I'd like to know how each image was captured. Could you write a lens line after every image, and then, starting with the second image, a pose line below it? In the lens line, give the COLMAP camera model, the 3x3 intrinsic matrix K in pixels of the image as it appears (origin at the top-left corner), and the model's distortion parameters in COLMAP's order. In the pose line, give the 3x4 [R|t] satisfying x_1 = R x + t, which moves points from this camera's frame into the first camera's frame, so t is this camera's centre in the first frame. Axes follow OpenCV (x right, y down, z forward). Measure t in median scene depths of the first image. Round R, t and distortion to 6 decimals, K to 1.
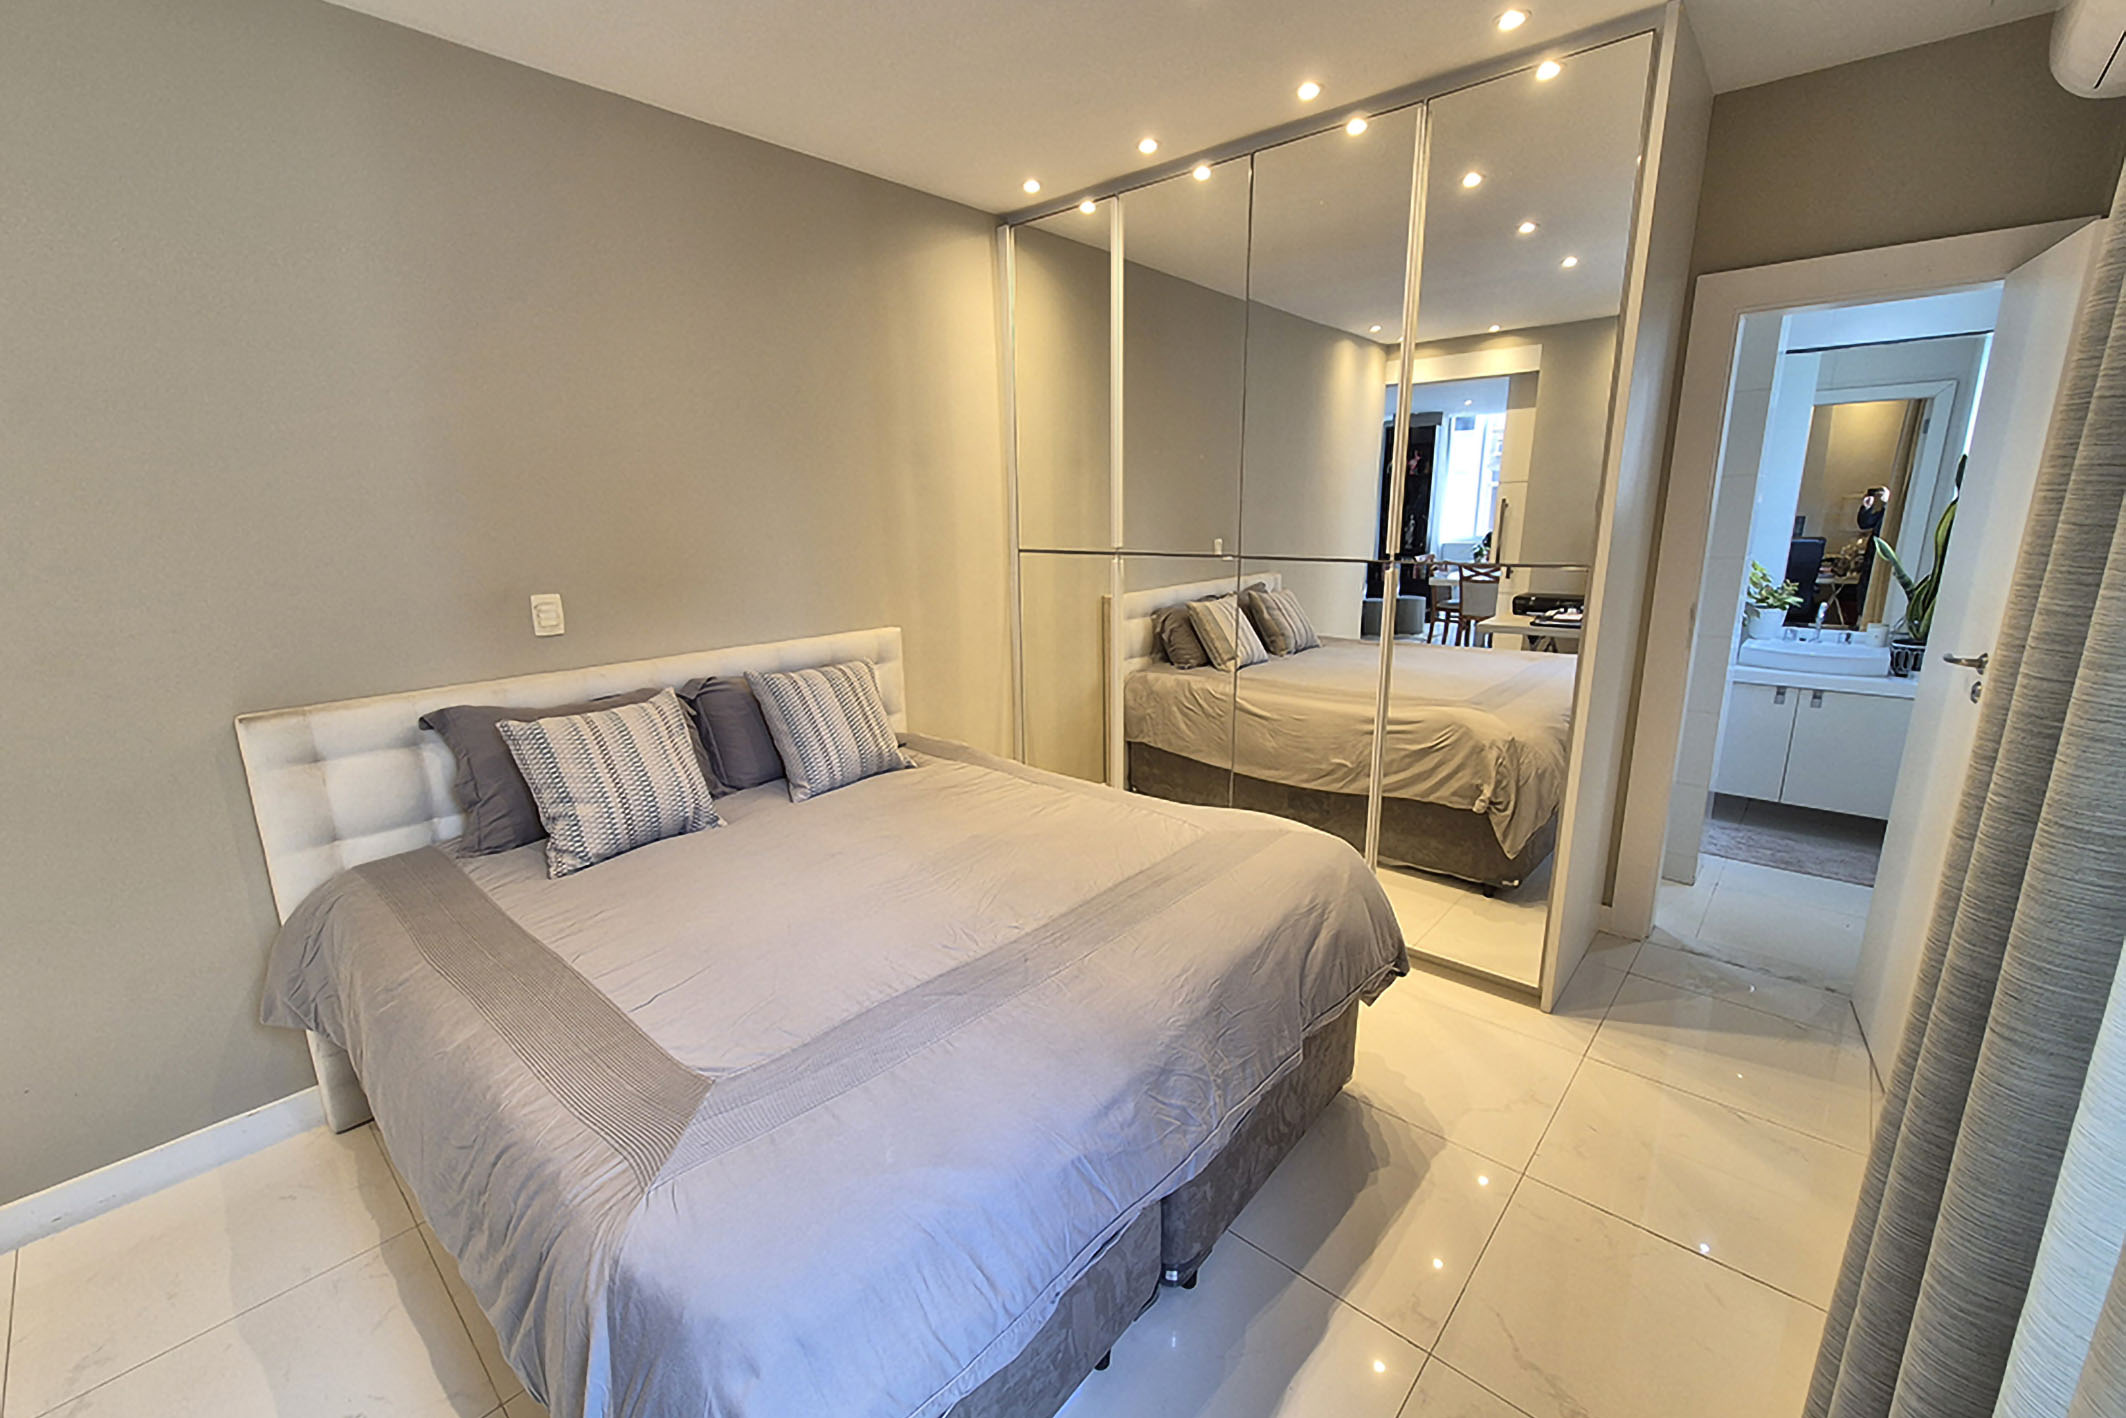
lens RADIAL K [[869.5, 0, 1053.4], [0, 869.5, 703.3], [0, 0, 1]] dist [0.004477, -0.000836]
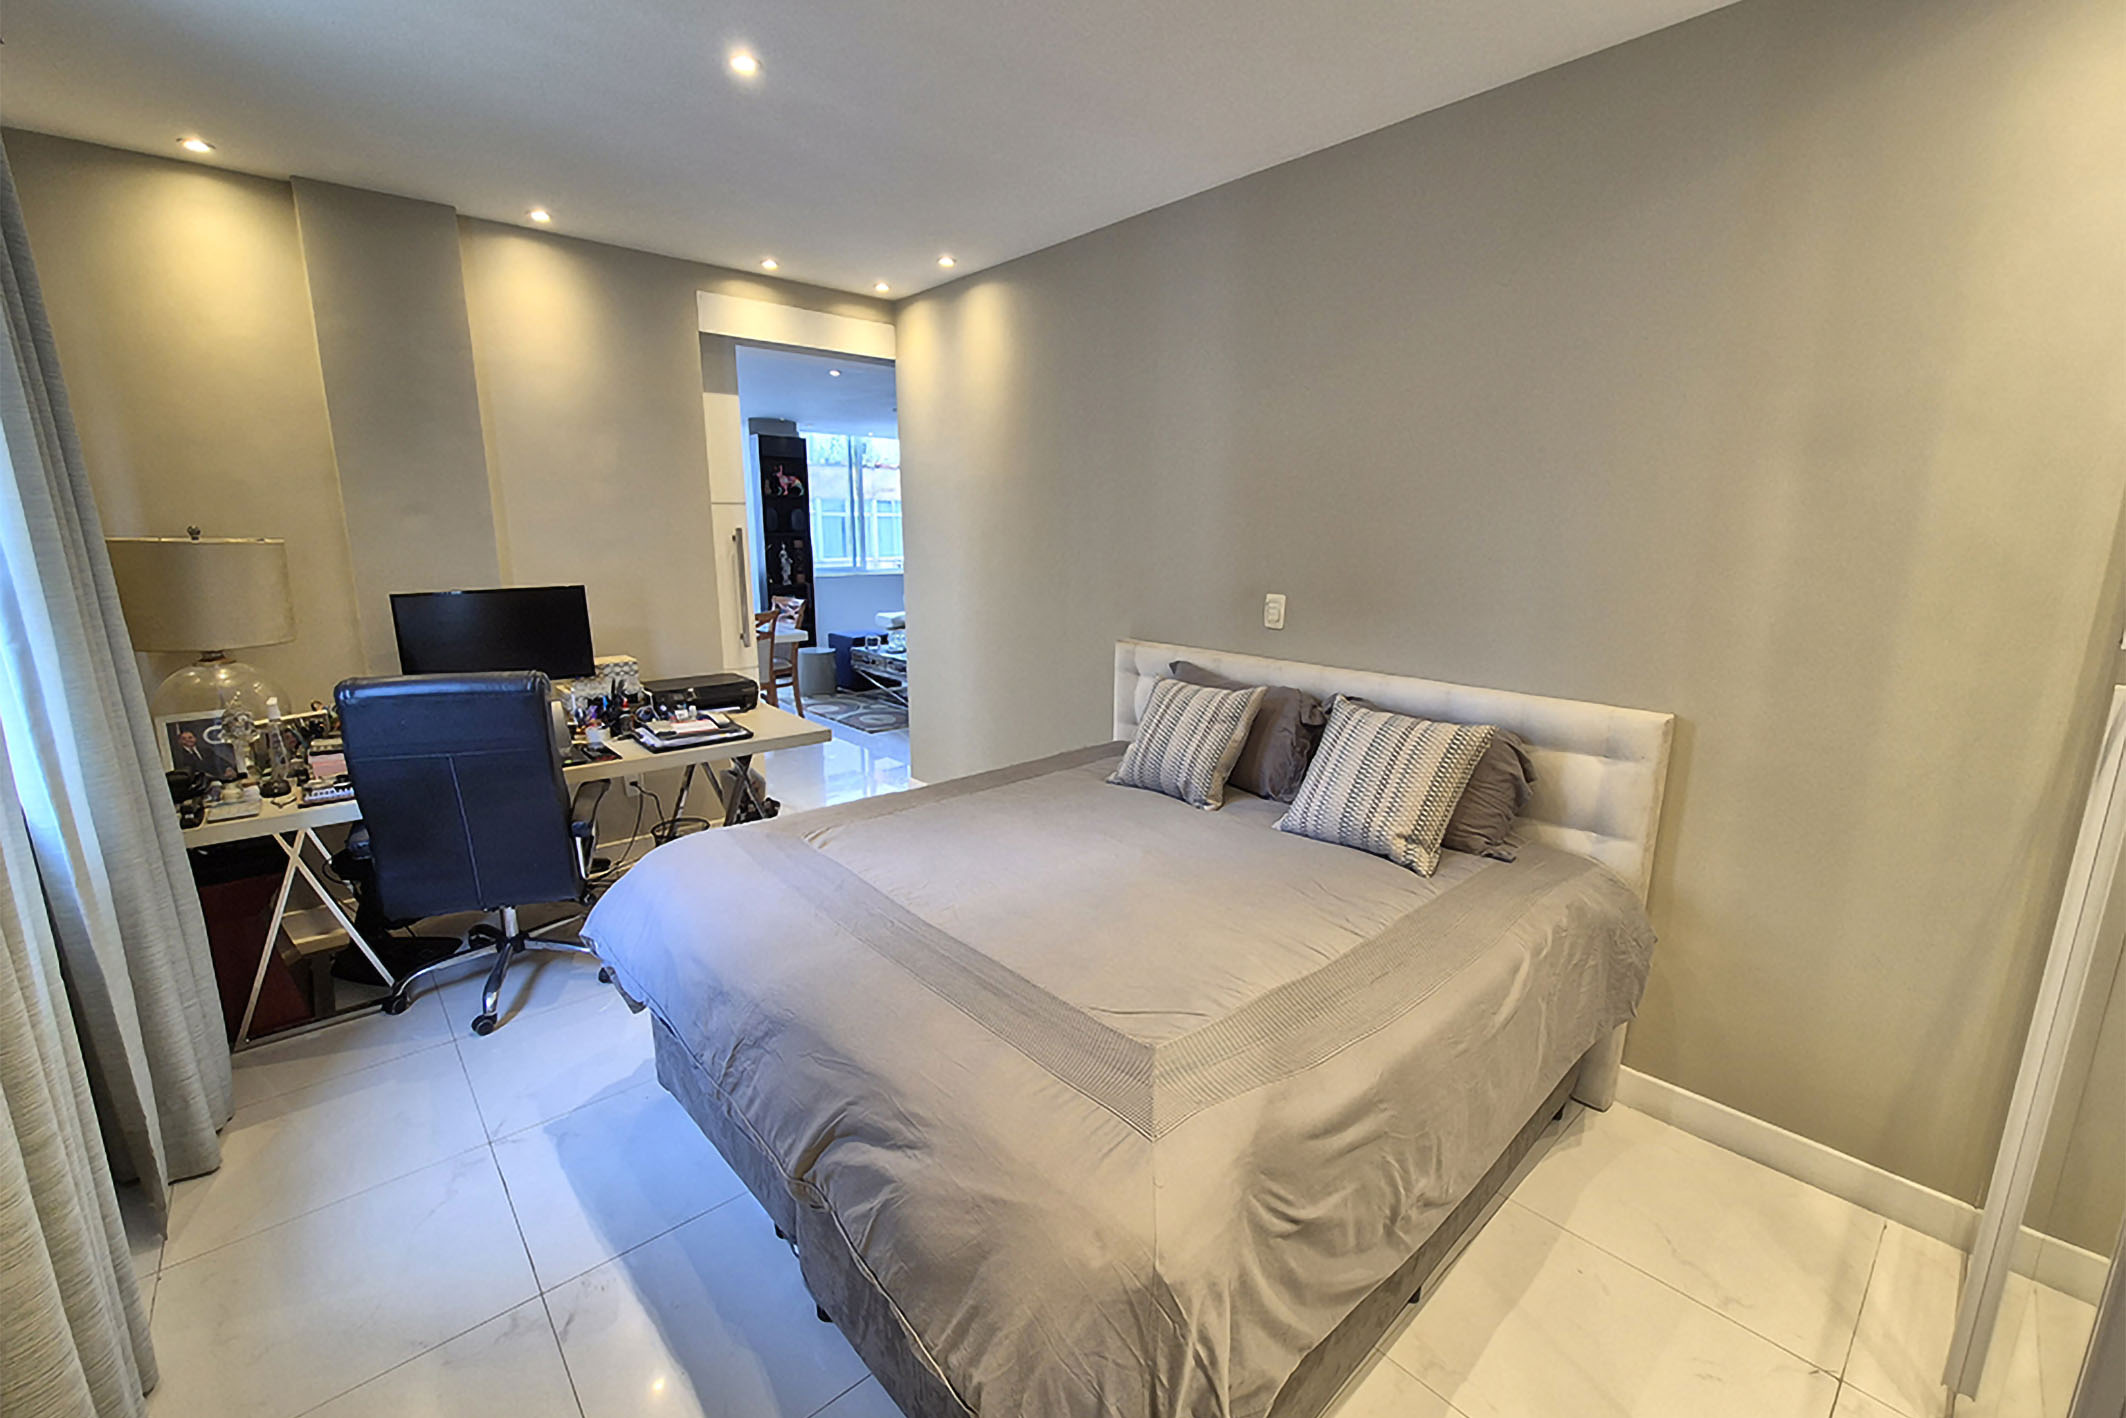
lens RADIAL K [[869.5, 0, 1055.3], [0, 869.5, 713.6], [0, 0, 1]] dist [0.004477, -0.000836]
pose [[-0.101310, 0.225640, -0.968929, 0.680625], [-0.229912, 0.942265, 0.243470, -0.199815], [0.967924, 0.247434, -0.043583, 0.827772]]
